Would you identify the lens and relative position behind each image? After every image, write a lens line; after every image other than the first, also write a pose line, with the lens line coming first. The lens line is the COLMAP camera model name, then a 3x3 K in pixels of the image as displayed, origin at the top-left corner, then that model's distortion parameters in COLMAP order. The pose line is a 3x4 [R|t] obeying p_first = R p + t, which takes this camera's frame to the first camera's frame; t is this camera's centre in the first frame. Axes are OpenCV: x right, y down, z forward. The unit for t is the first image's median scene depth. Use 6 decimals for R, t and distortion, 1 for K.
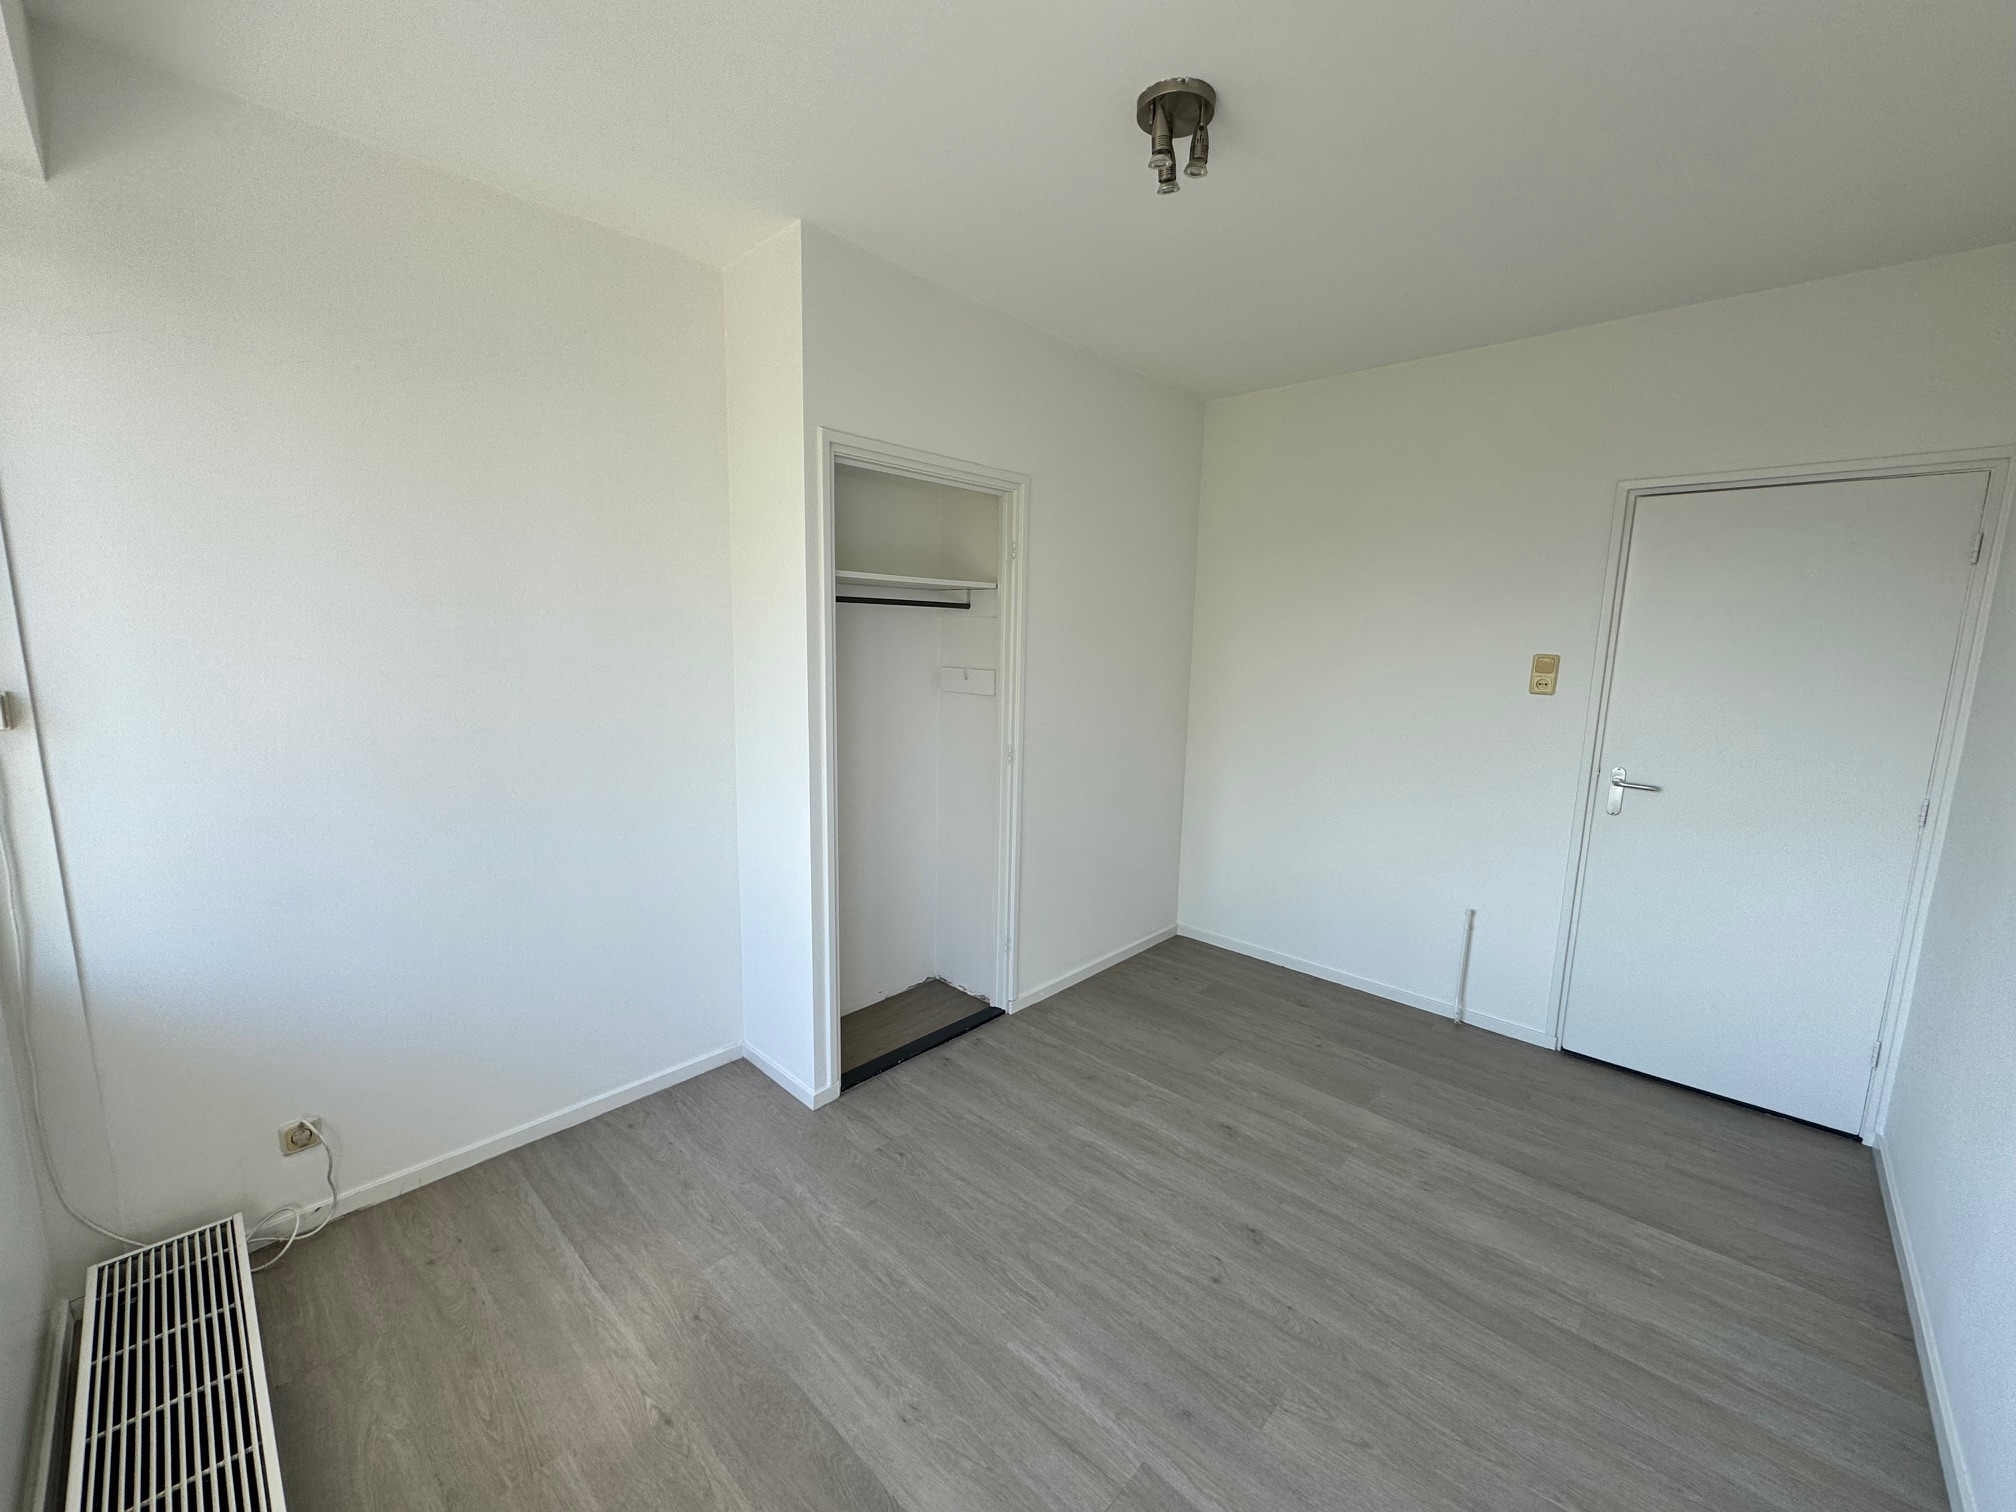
lens RADIAL K [[803.8, 0, 1003.8], [0, 803.8, 757.0], [0, 0, 1]] dist [0.000567, -0.000284]
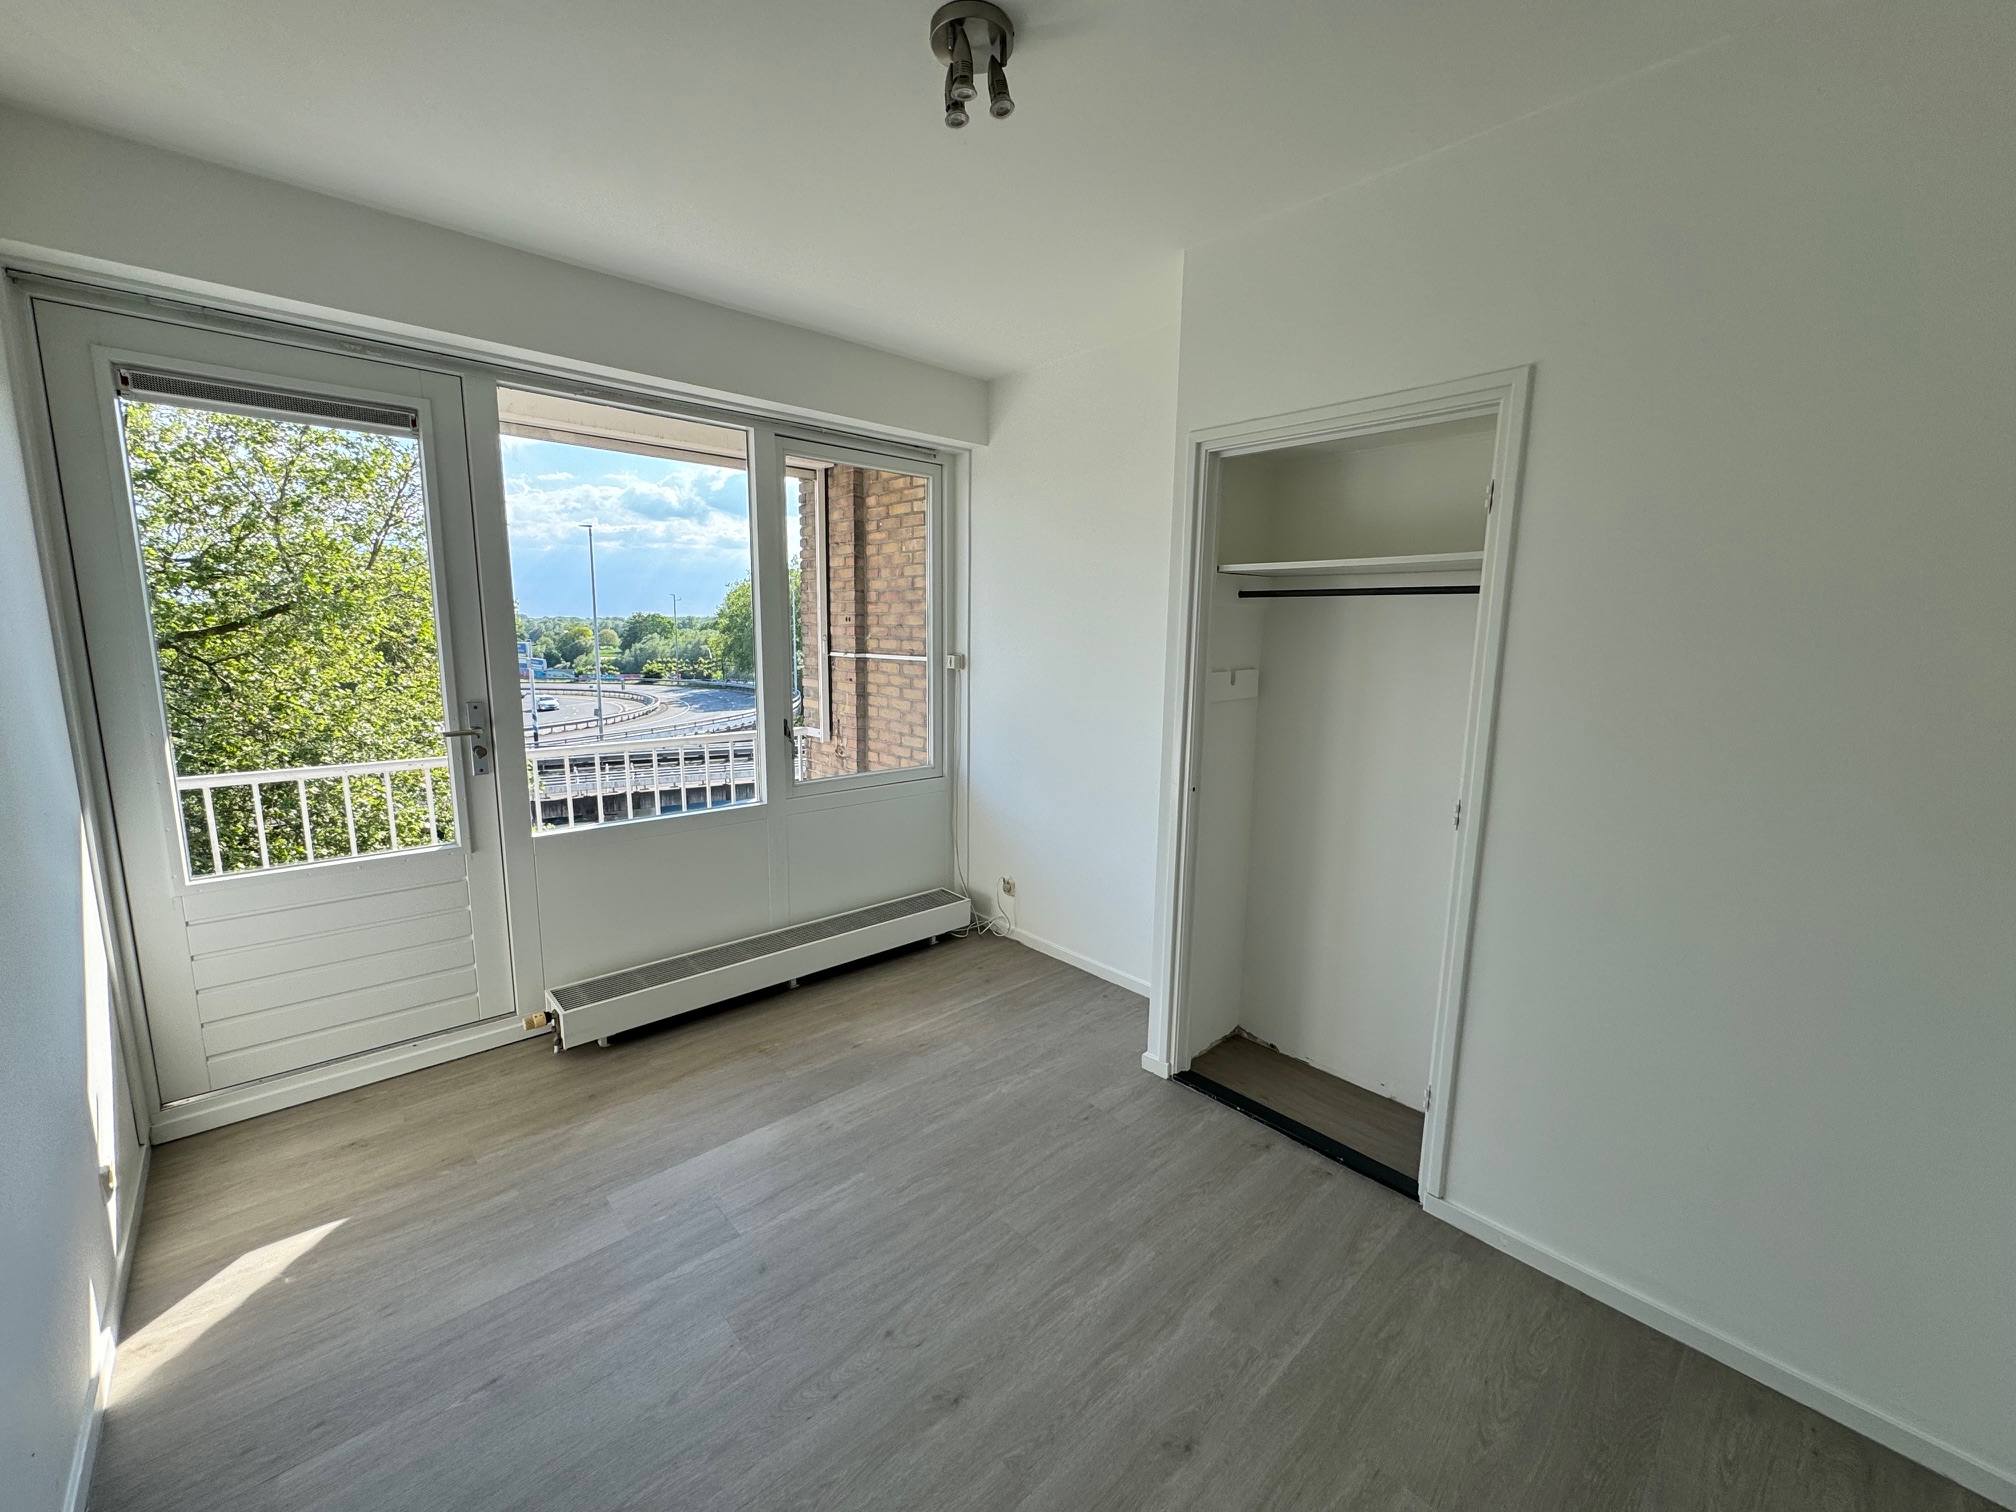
lens RADIAL K [[803.8, 0, 1004.5], [0, 803.8, 753.9], [0, 0, 1]] dist [0.000567, -0.000284]
pose [[-0.073934, 0.129488, -0.988821, 0.937688], [-0.170888, 0.975224, 0.140484, -0.111071], [0.982513, 0.179364, -0.049974, 0.937974]]
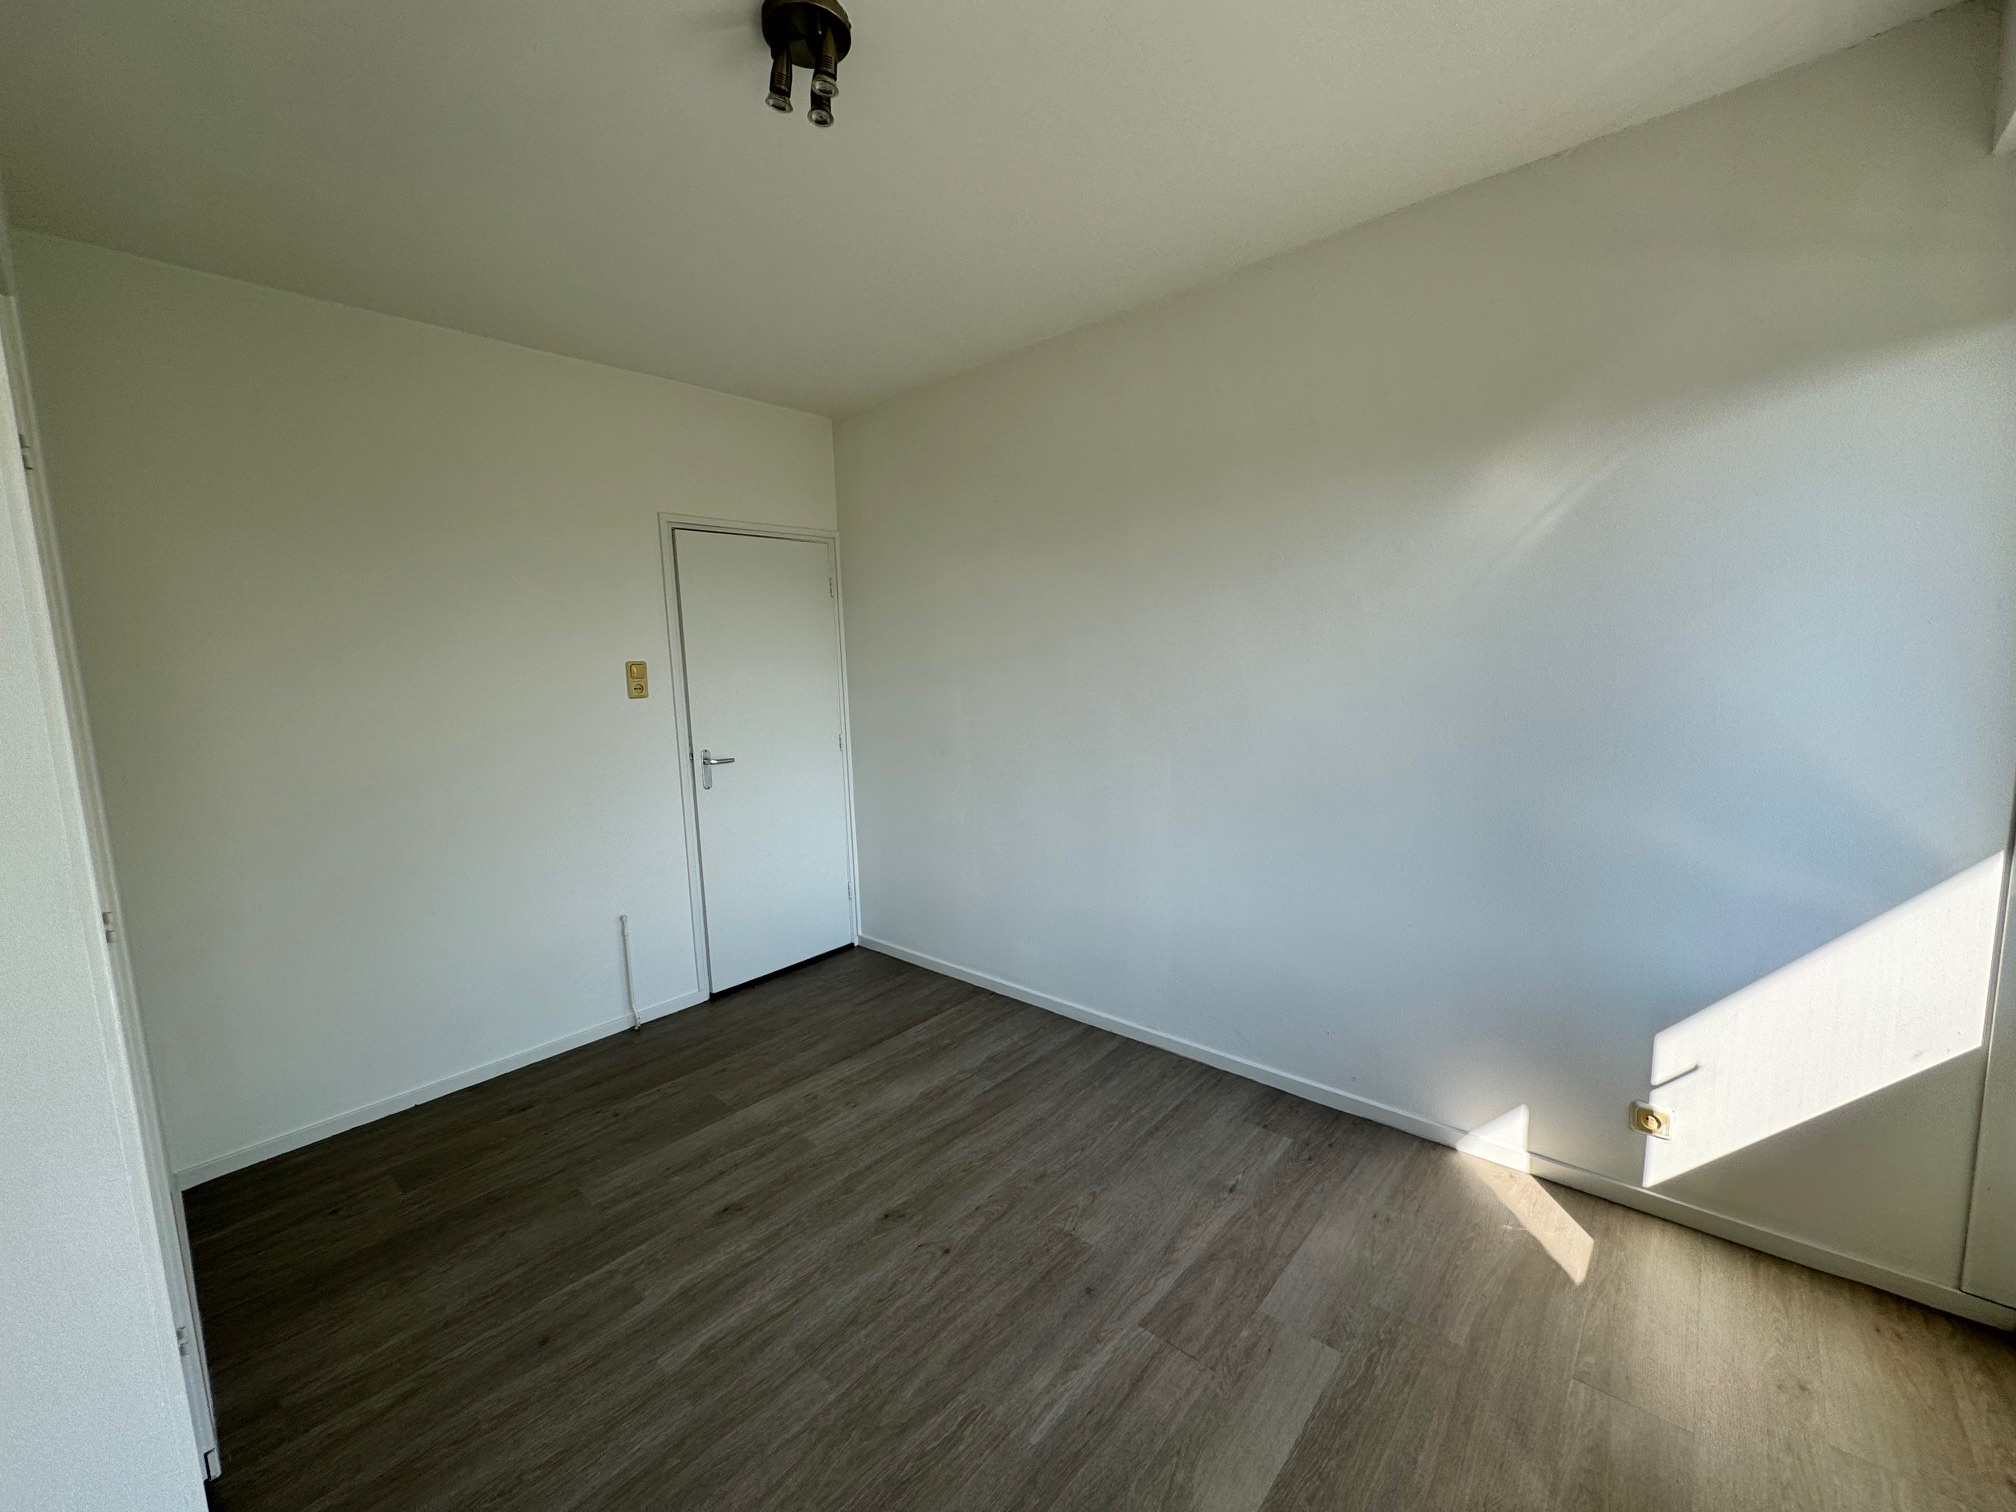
lens RADIAL K [[803.8, 0, 1010.3], [0, 803.8, 751.2], [0, 0, 1]] dist [0.000567, -0.000284]
pose [[-0.030632, -0.136698, 0.990139, -0.596328], [0.188725, 0.971995, 0.140032, -0.089479], [-0.981552, 0.191154, -0.003976, 0.712360]]
